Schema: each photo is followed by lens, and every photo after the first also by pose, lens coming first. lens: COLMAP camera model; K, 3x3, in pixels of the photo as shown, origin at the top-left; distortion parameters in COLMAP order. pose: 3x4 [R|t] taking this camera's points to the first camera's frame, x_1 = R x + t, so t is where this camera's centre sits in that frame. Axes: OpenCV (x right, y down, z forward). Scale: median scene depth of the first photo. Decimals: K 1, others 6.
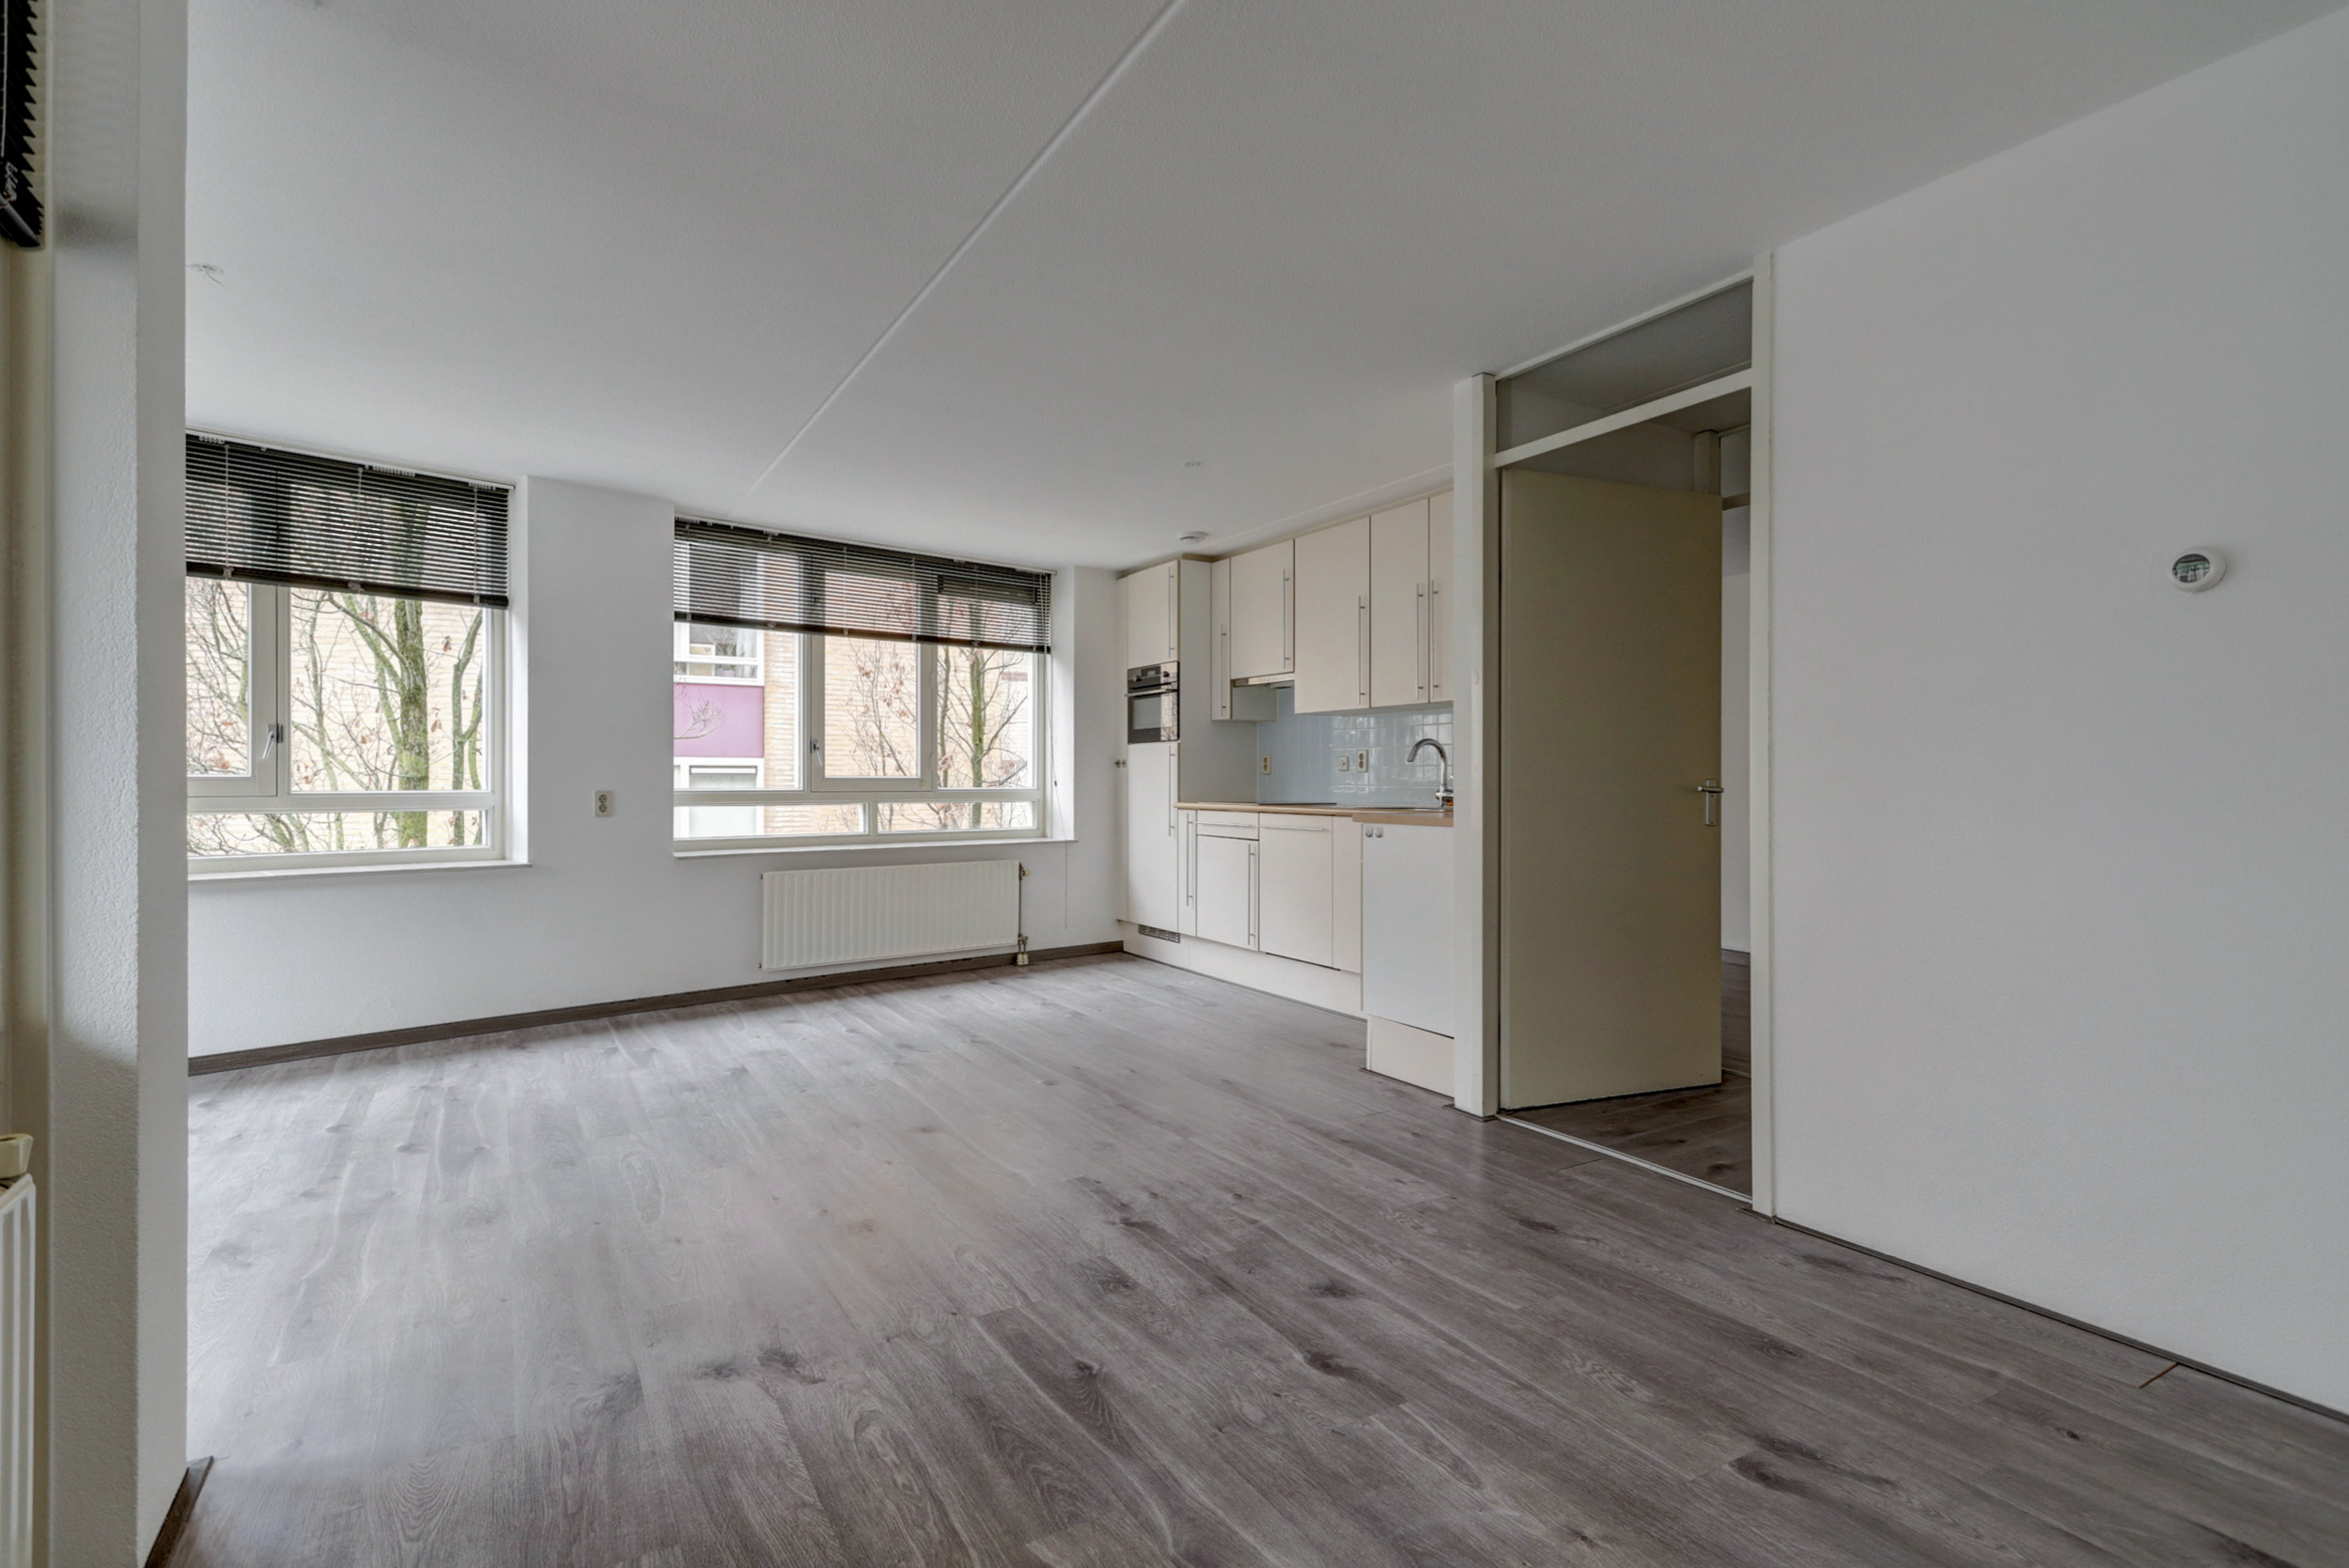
lens RADIAL K [[1128.6, 0, 1174.5], [0, 1128.6, 784.0], [0, 0, 1]] dist [0.011592, 0.001322]
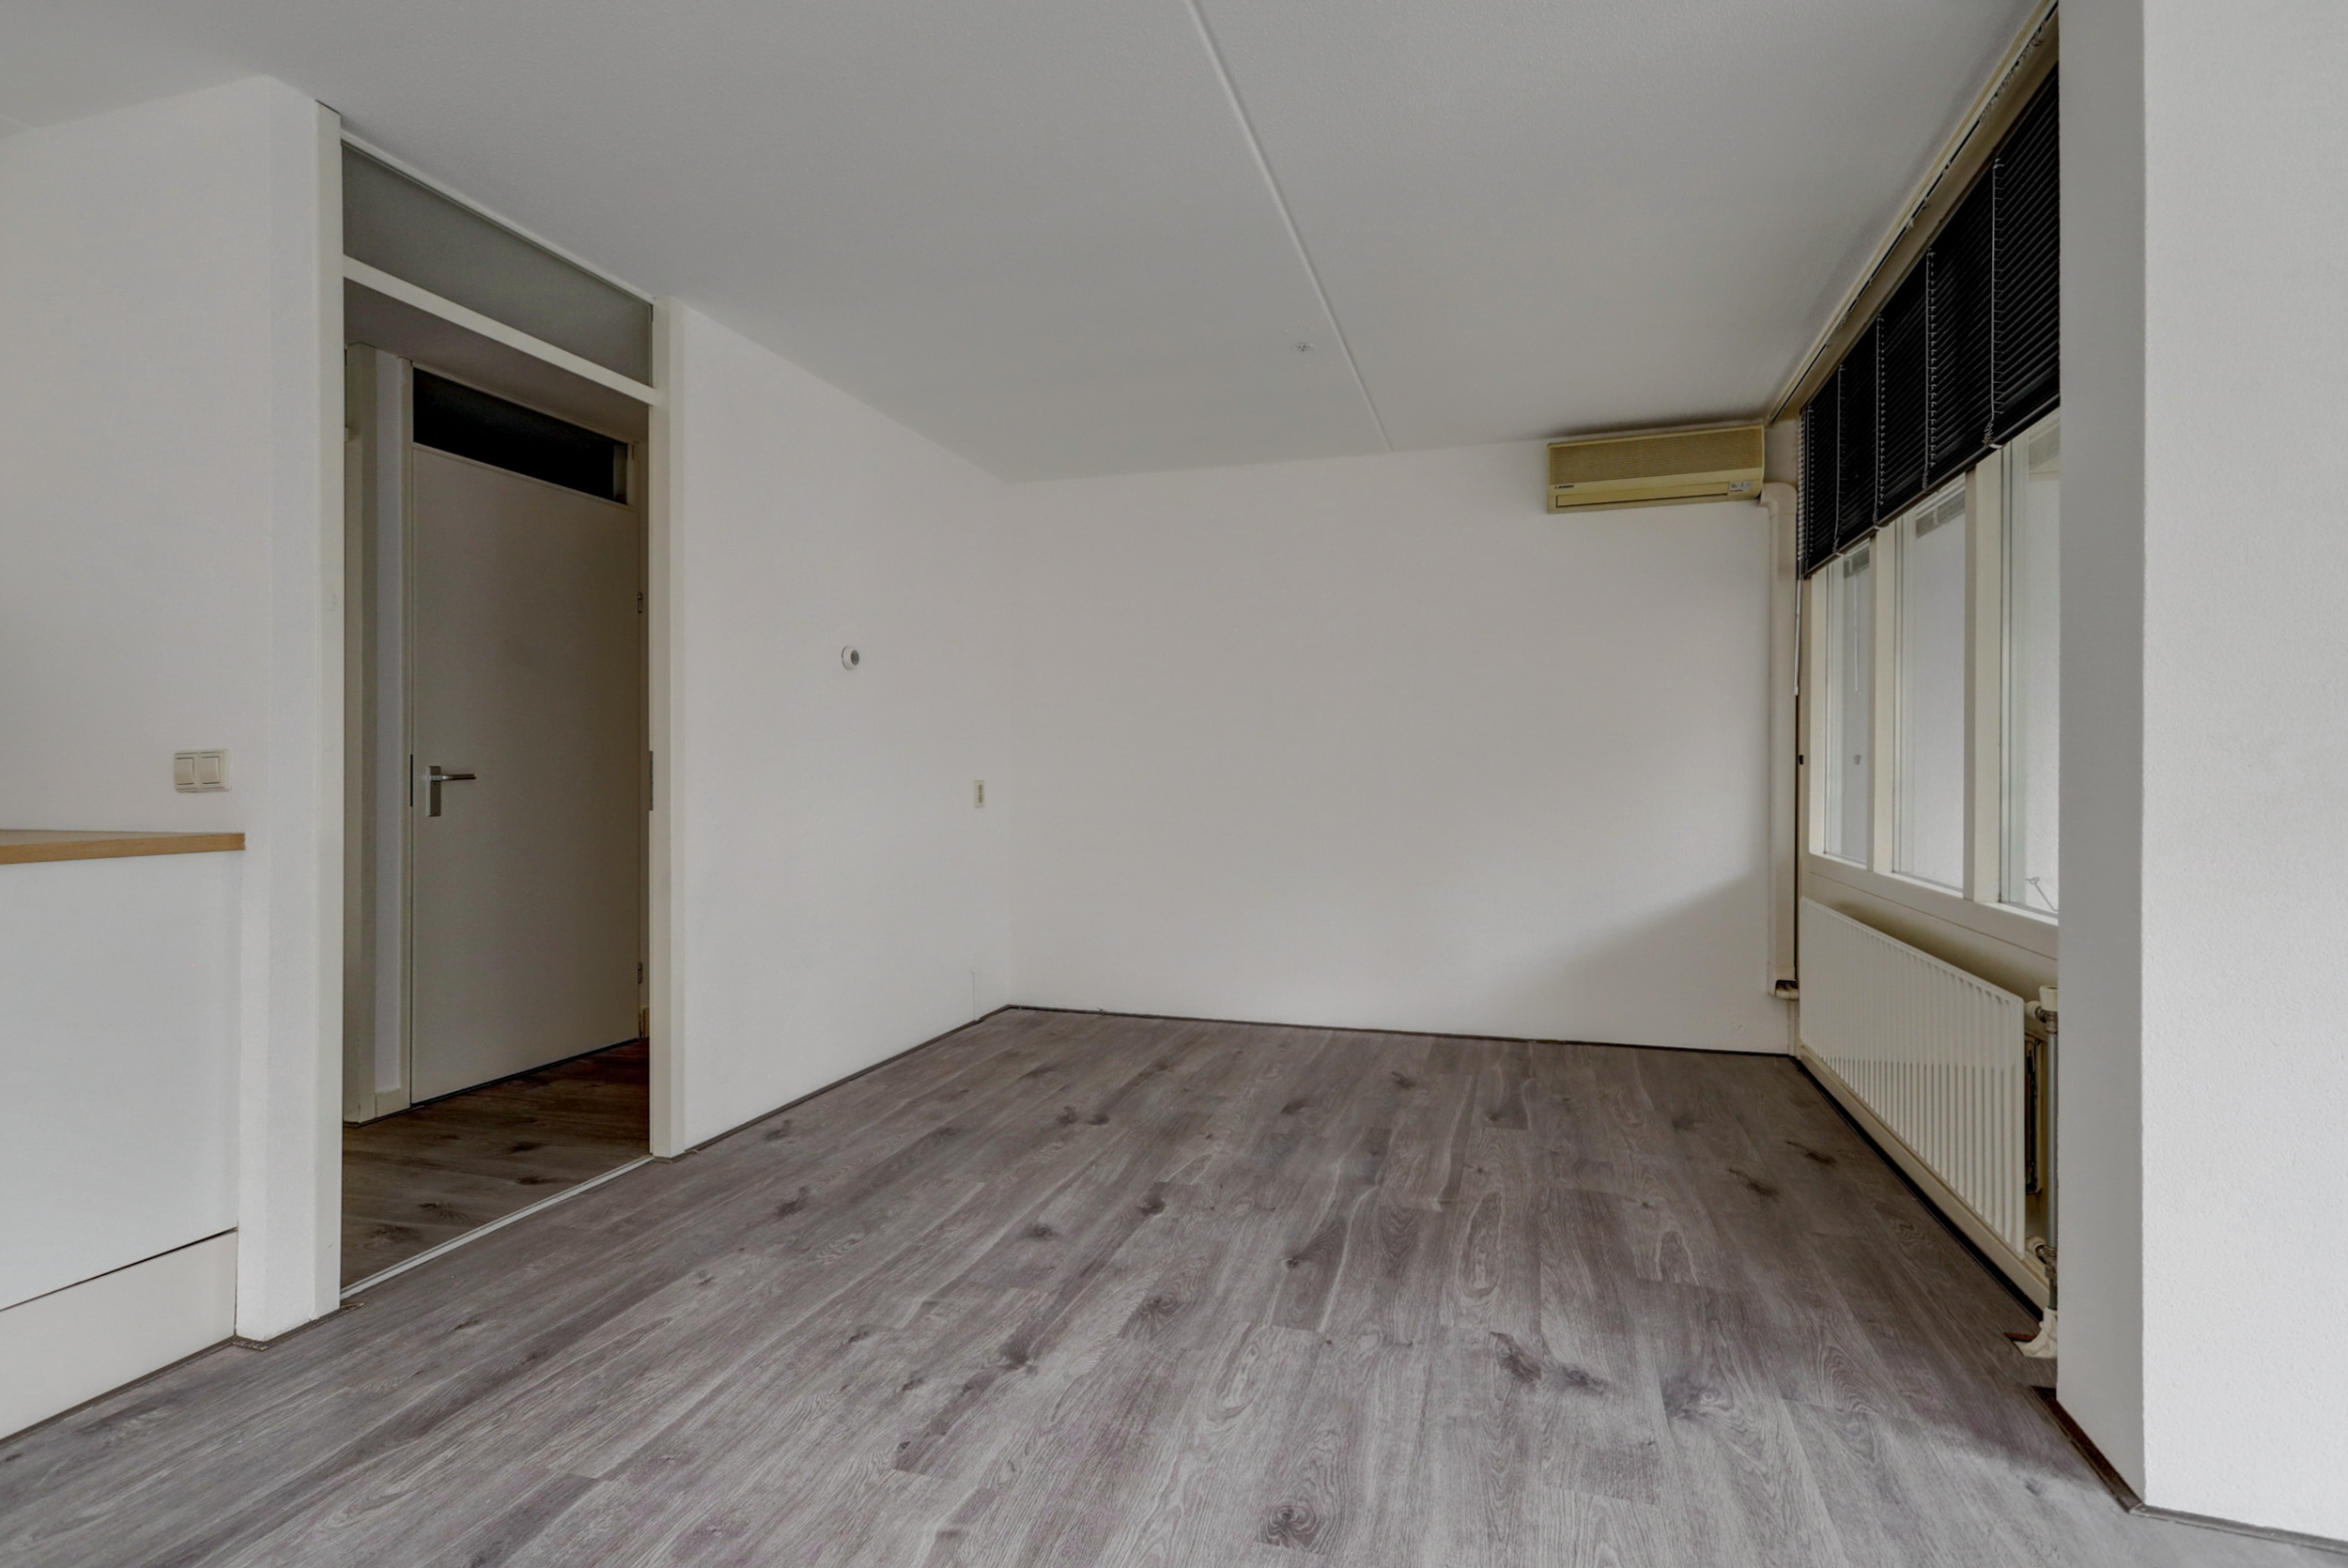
lens RADIAL K [[1136.6, 0, 1178.3], [0, 1136.6, 759.3], [0, 0, 1]] dist [0.017939, 0.001066]
pose [[-0.666024, 0.009282, 0.745872, -0.507363], [0.004042, 0.999953, -0.008834, 0.000064], [-0.745919, -0.002868, -0.666031, 1.070792]]
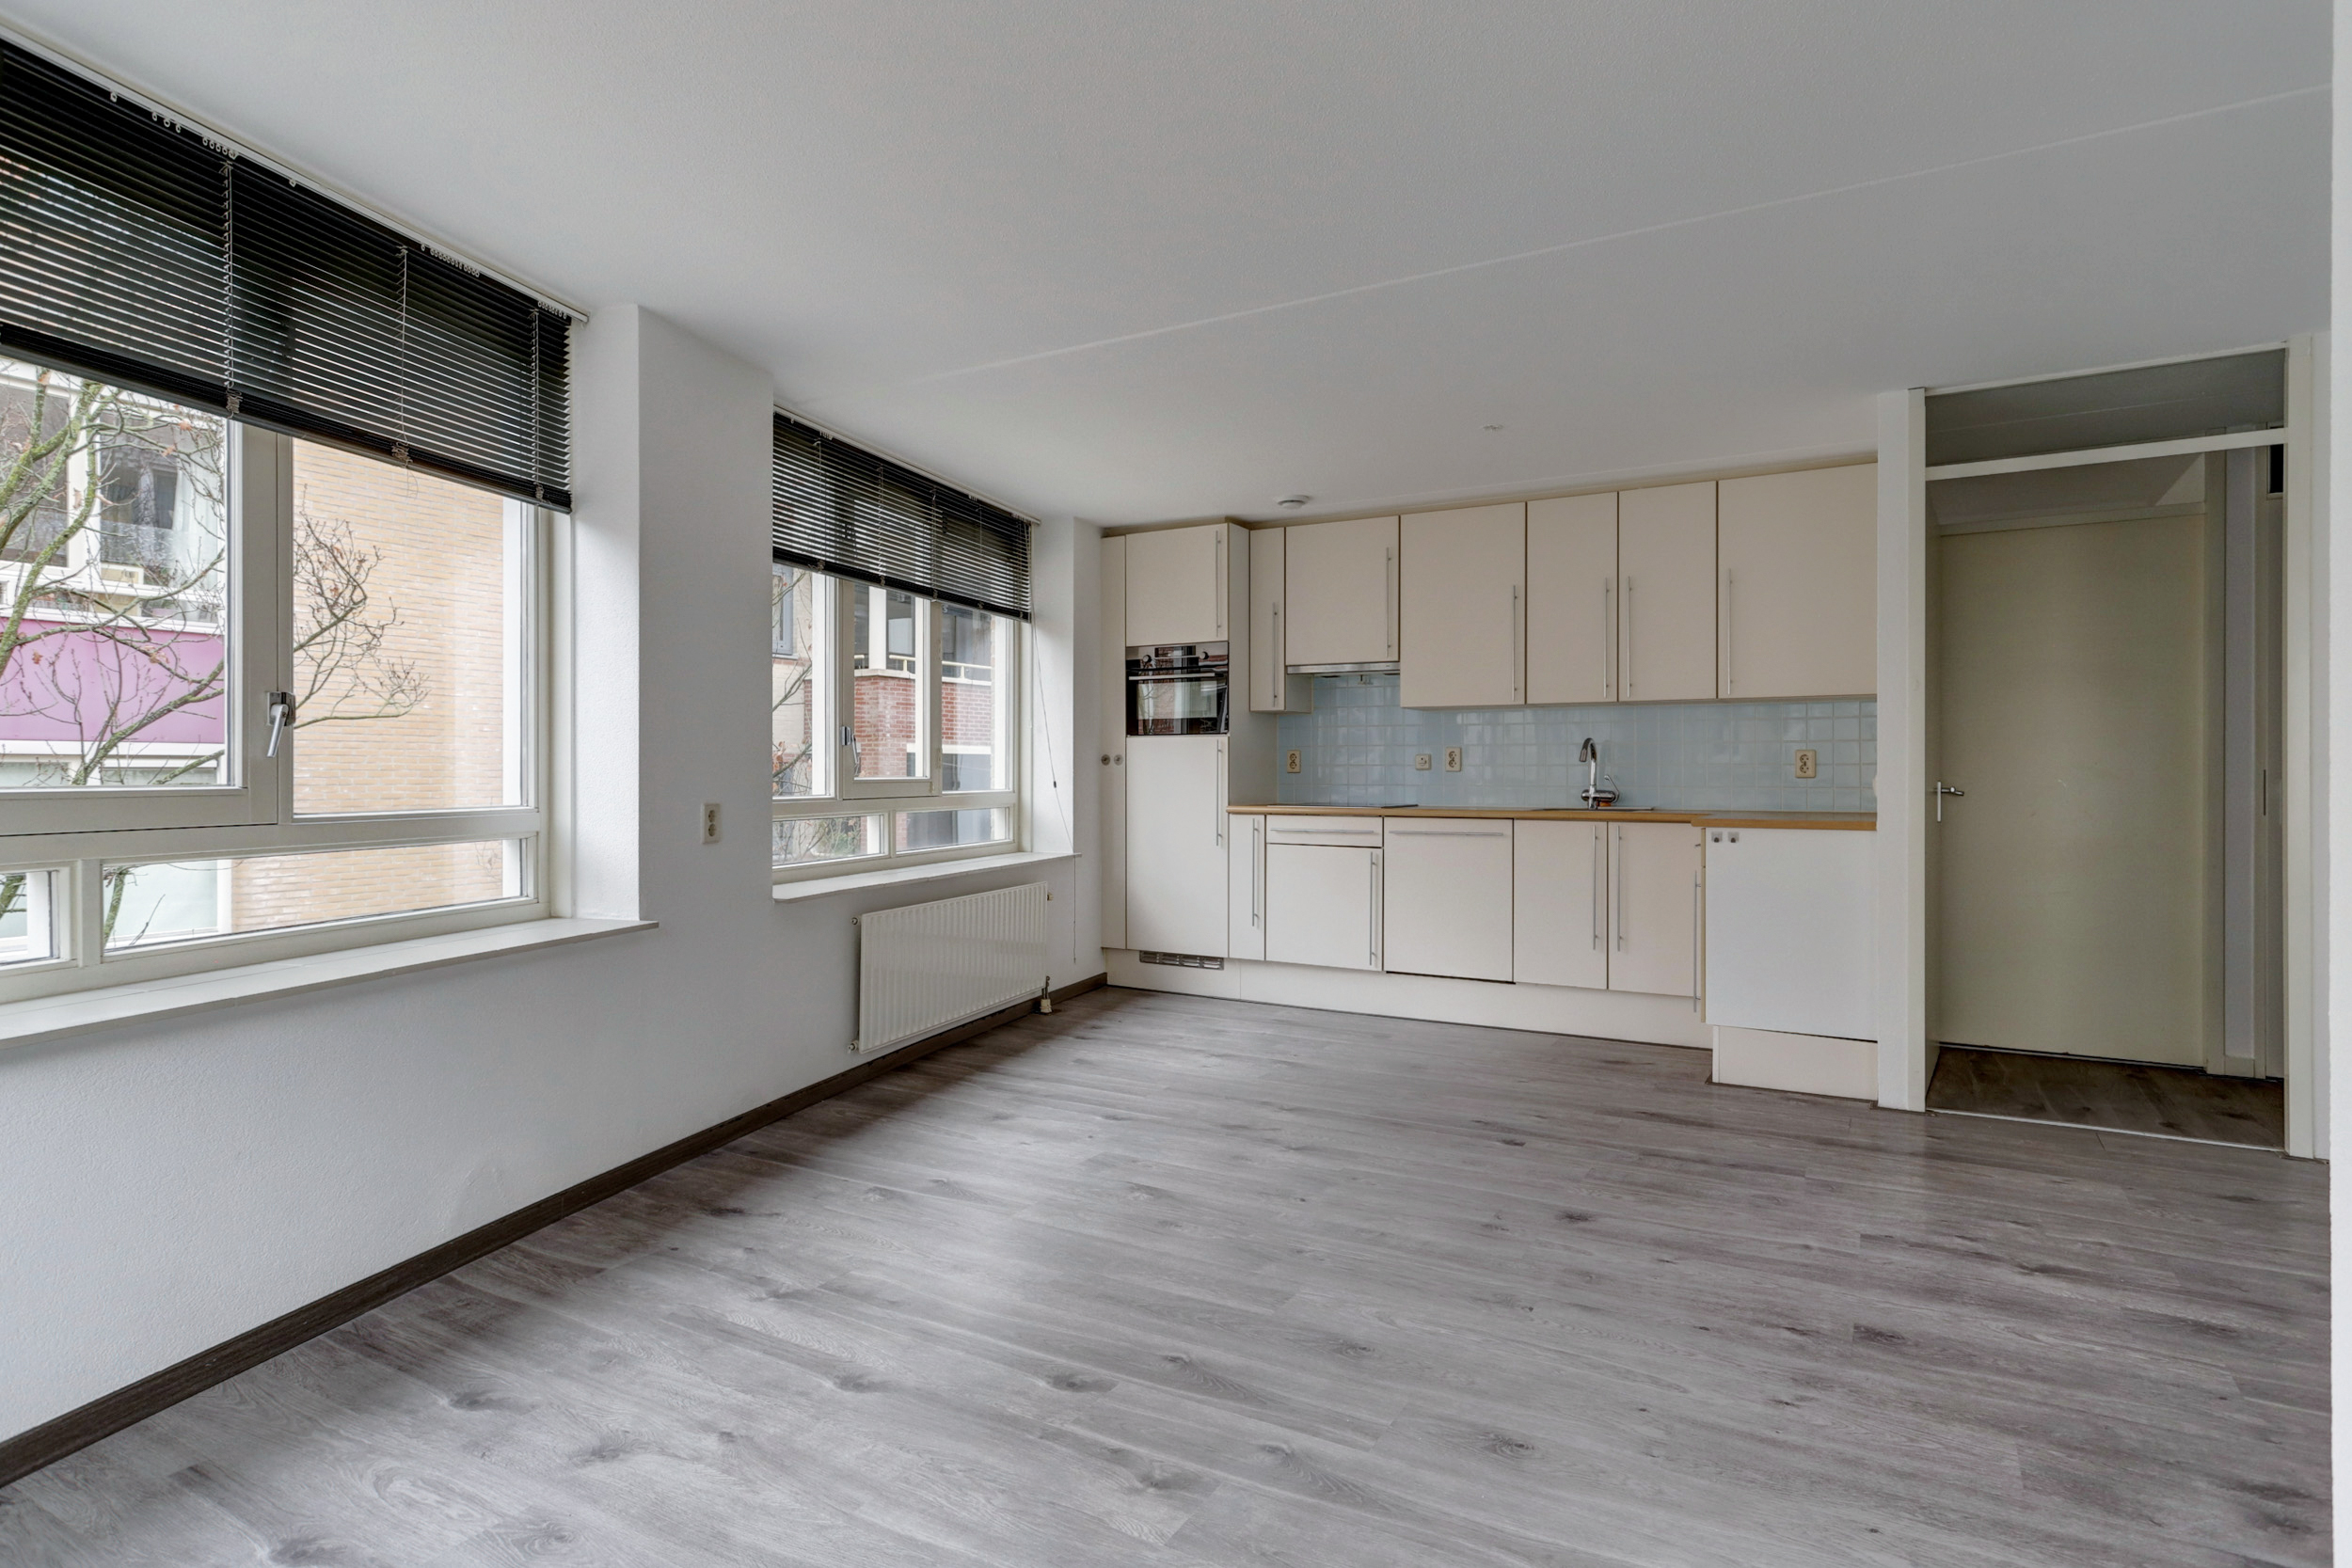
lens RADIAL K [[1245.2, 0, 1170.8], [0, 1245.2, 774.2], [0, 0, 1]] dist [0.005362, 0.002397]
pose [[0.875530, -0.003476, 0.483150, -0.869627], [0.003335, 0.999994, 0.001151, -0.016218], [-0.483151, 0.000604, 0.875537, 0.334437]]
